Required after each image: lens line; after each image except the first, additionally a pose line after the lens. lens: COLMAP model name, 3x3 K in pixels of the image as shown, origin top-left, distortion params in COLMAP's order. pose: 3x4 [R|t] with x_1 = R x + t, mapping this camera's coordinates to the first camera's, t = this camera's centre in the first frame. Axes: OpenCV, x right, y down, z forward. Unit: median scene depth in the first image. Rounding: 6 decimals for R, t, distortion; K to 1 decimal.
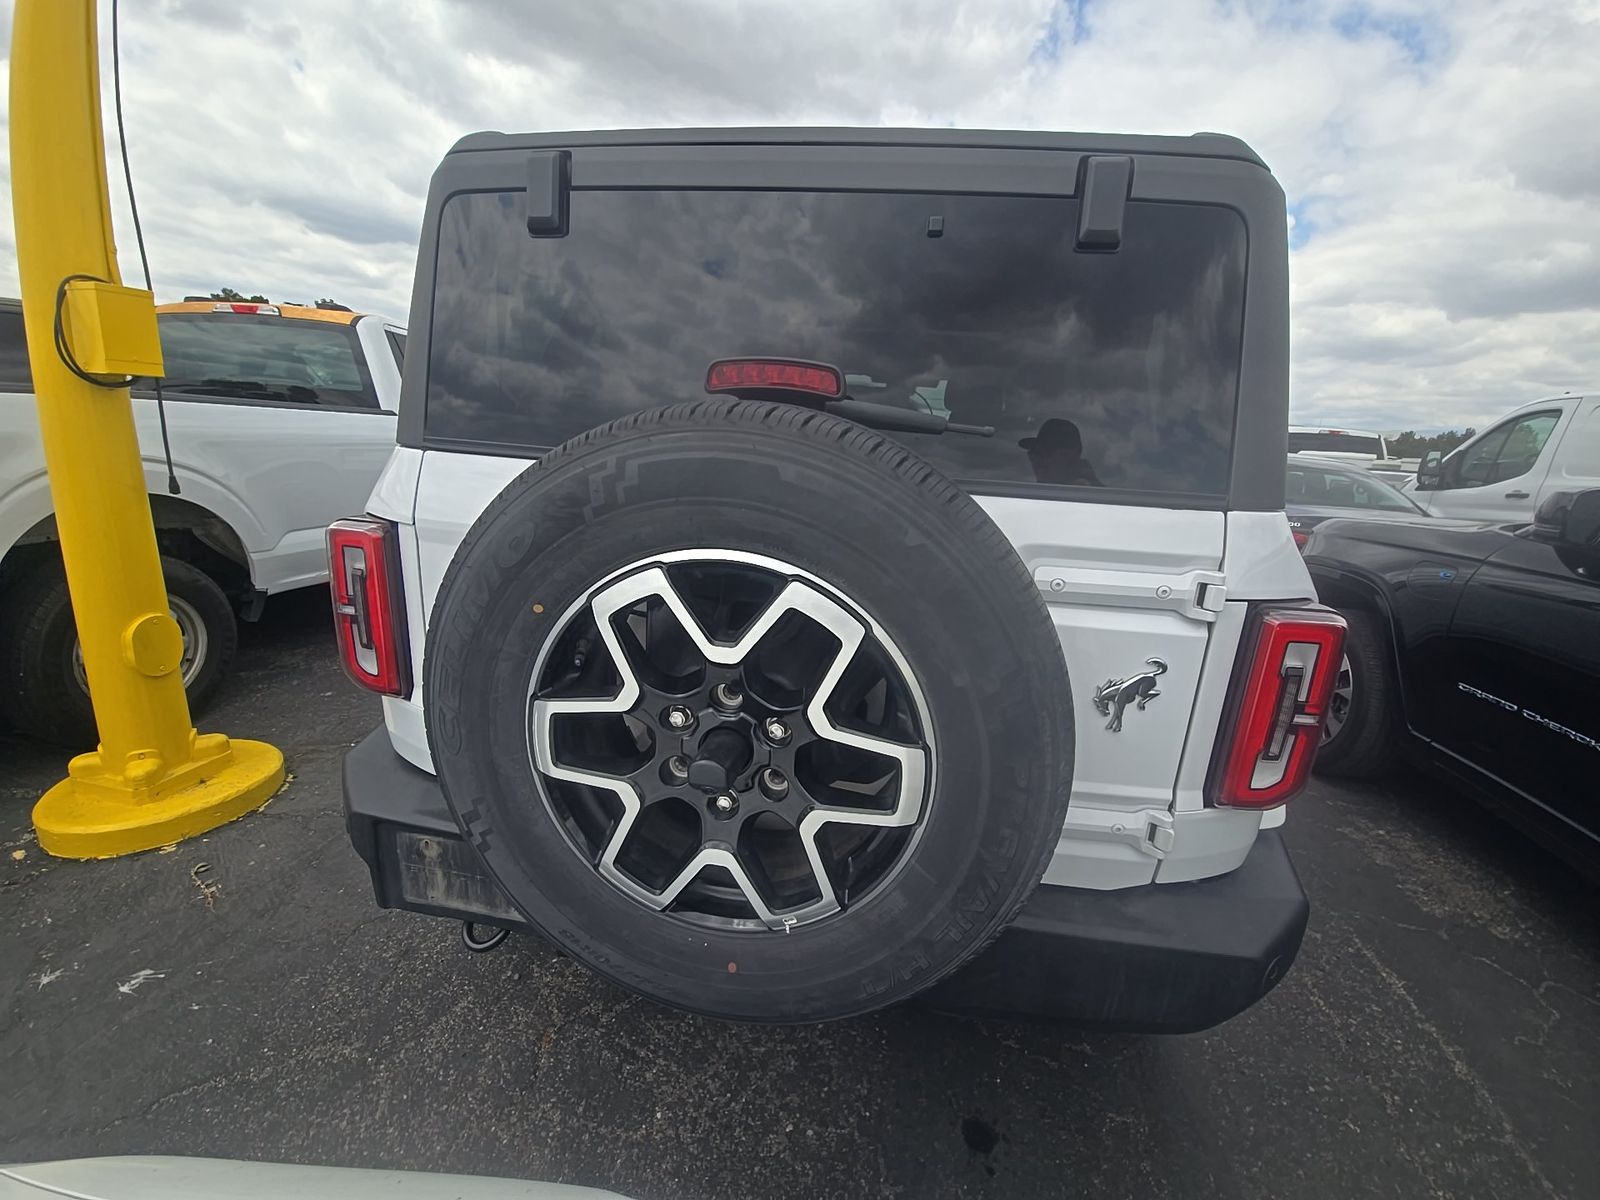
lens RADIAL K [[648.3, 0, 800.0], [0, 648.3, 600.0], [0, 0, 1]] dist [0.020462, -0.011820]
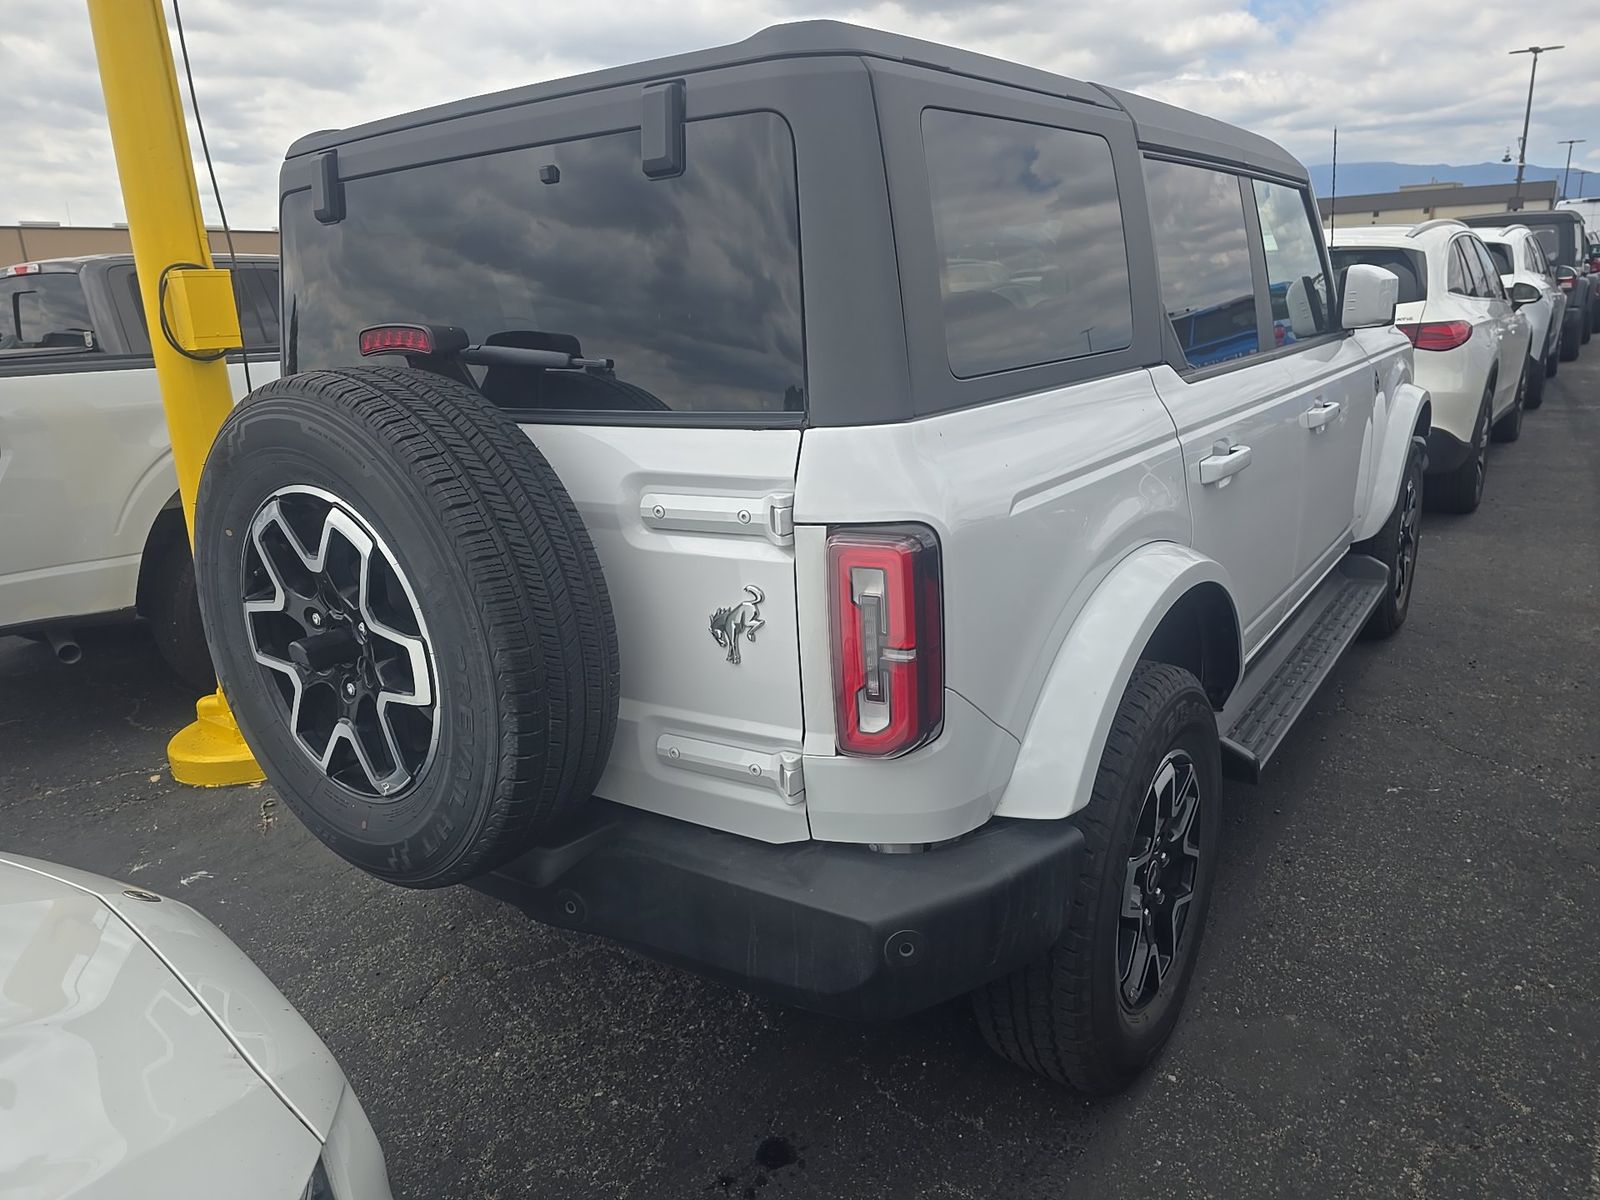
lens RADIAL K [[1091.2, 0, 800.0], [0, 1091.2, 600.0], [0, 0, 1]] dist [0.037116, -0.004422]
pose [[0.886596, 0.014196, -0.462327, 1.380088], [-0.009657, 0.999879, 0.012182, 0.091195], [0.462444, -0.006336, 0.886626, -0.401746]]
